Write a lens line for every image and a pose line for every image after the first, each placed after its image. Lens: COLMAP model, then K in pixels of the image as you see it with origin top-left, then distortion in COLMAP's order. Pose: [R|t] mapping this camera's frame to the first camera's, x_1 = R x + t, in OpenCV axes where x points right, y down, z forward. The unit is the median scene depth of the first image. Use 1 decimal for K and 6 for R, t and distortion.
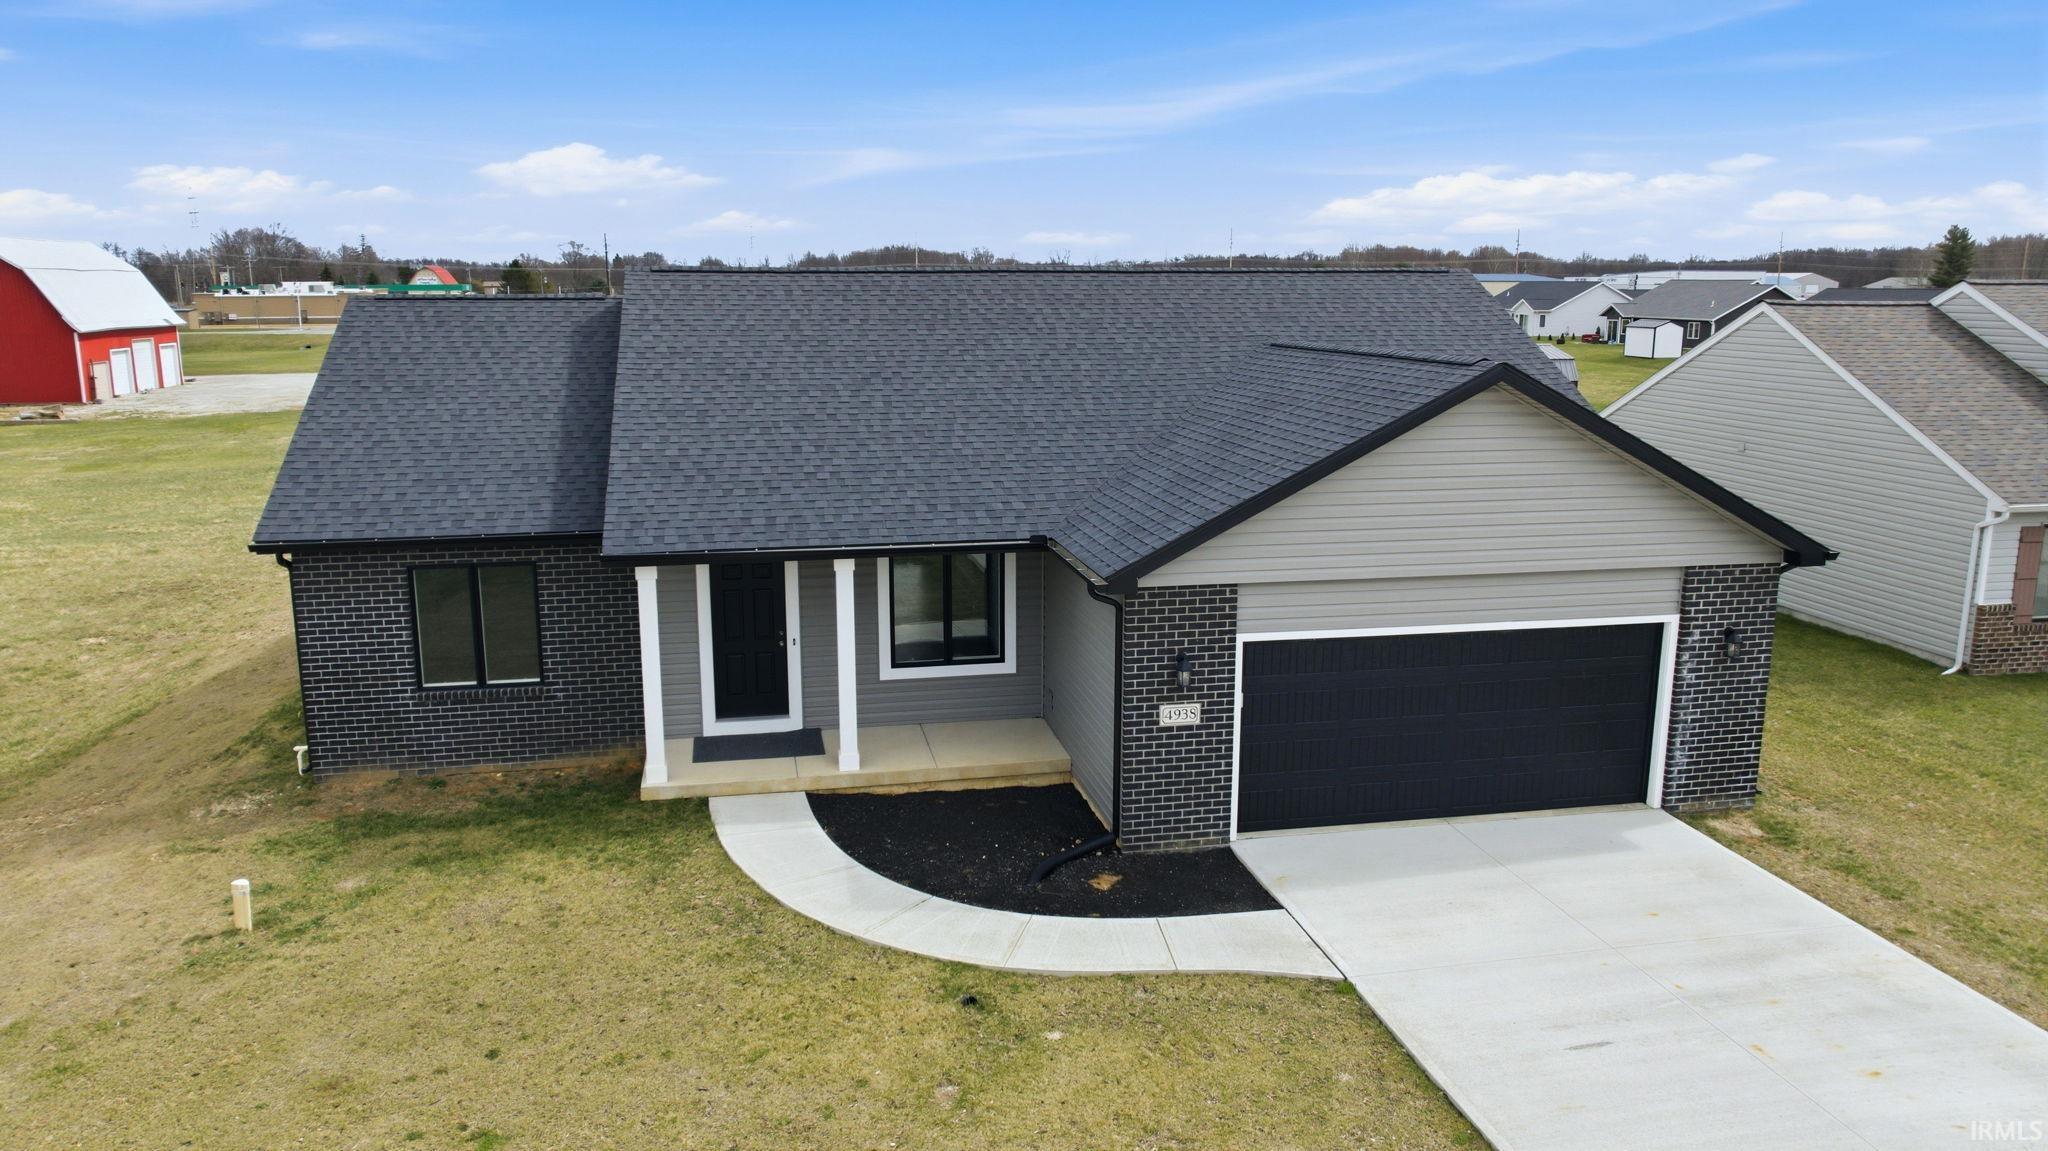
lens RADIAL K [[1387.6, 0, 1024.7], [0, 1387.6, 523.1], [0, 0, 1]] dist [-0.011092, -0.003507]
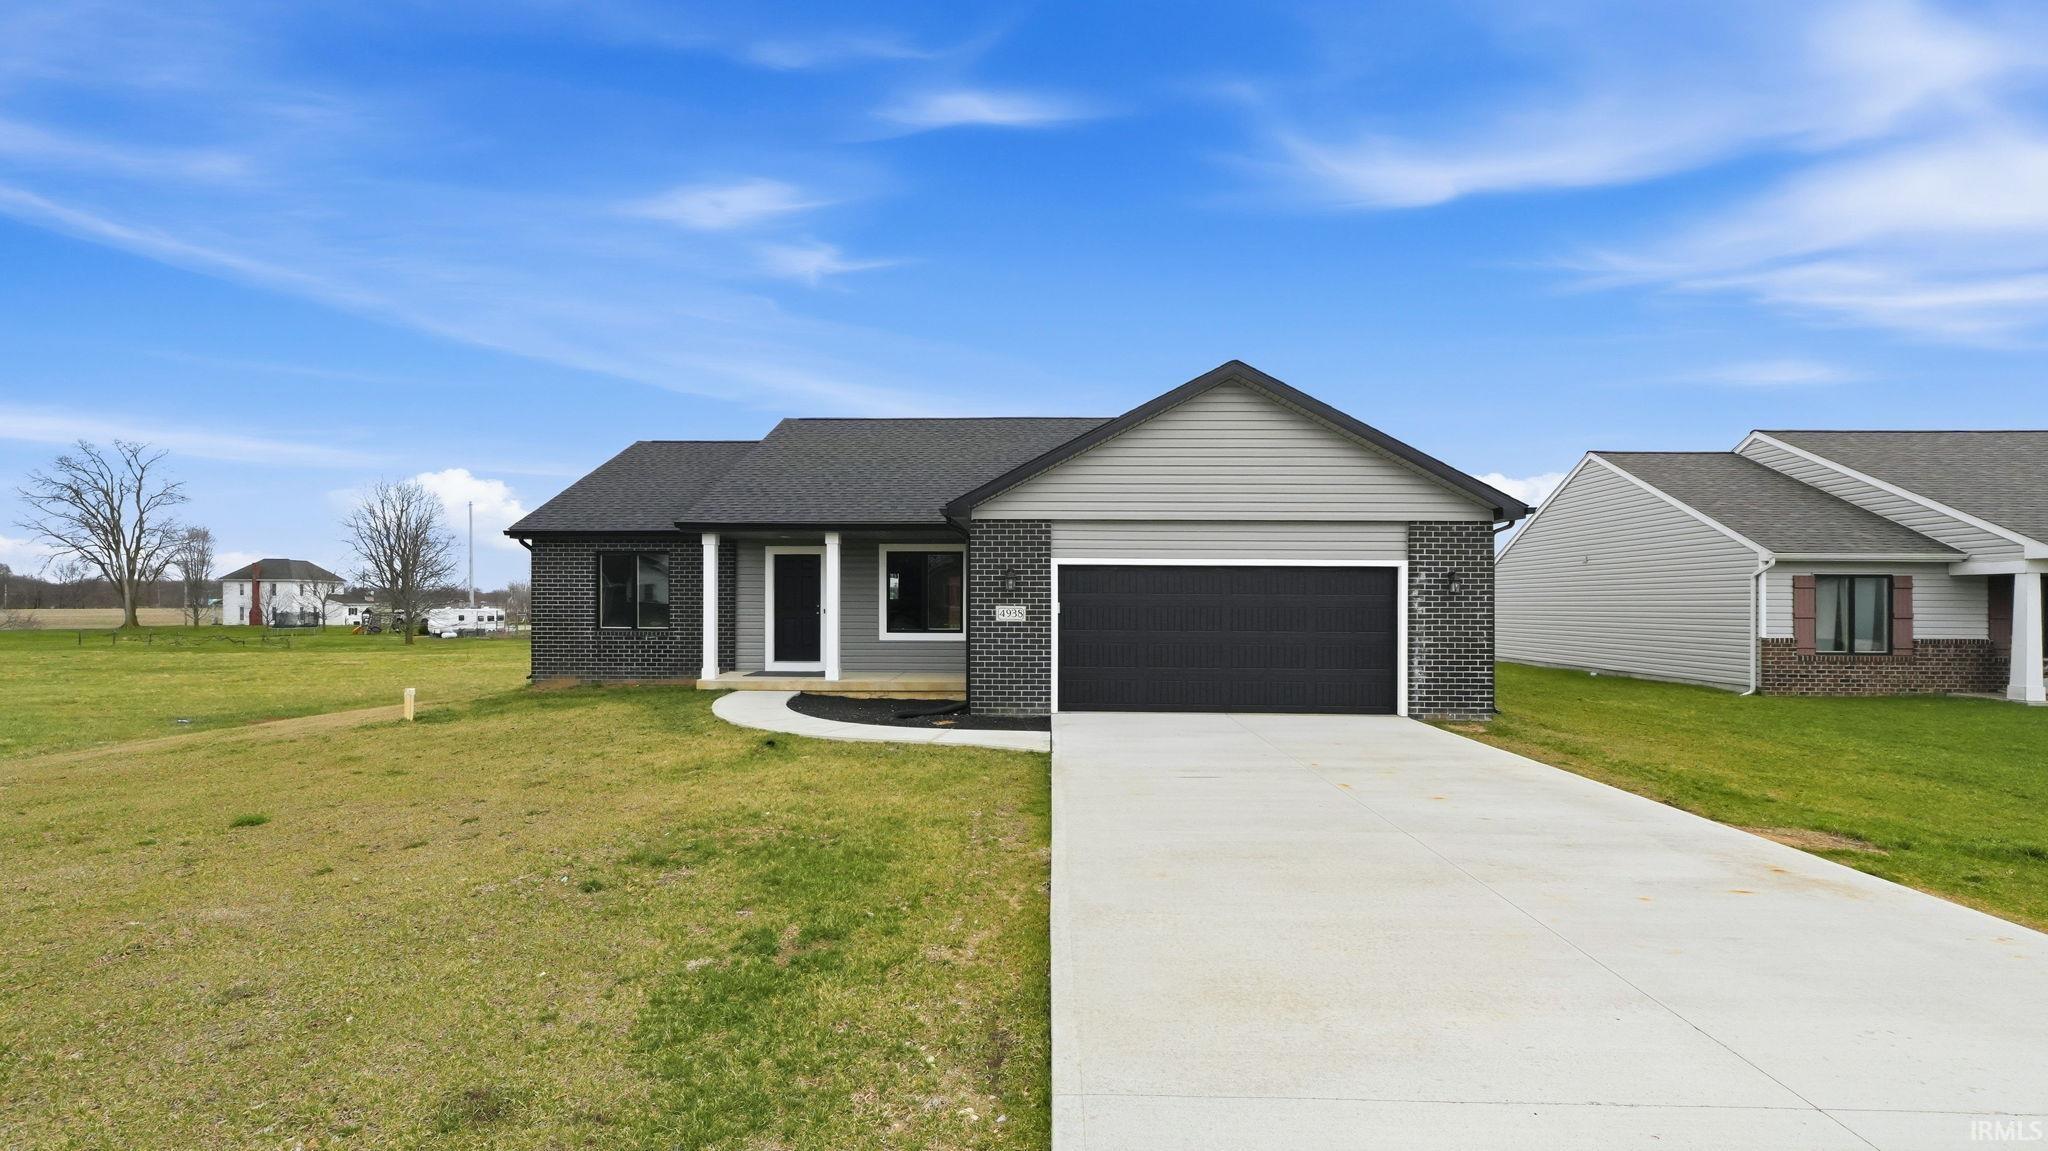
lens RADIAL K [[849.2, 0, 1021.5], [0, 849.2, 566.1], [0, 0, 1]] dist [-0.003610, -0.000101]
pose [[0.976441, -0.003750, -0.215754, 0.287388], [-0.036676, 0.982417, -0.183061, 0.230772], [0.212647, 0.186662, 0.959134, 0.151270]]
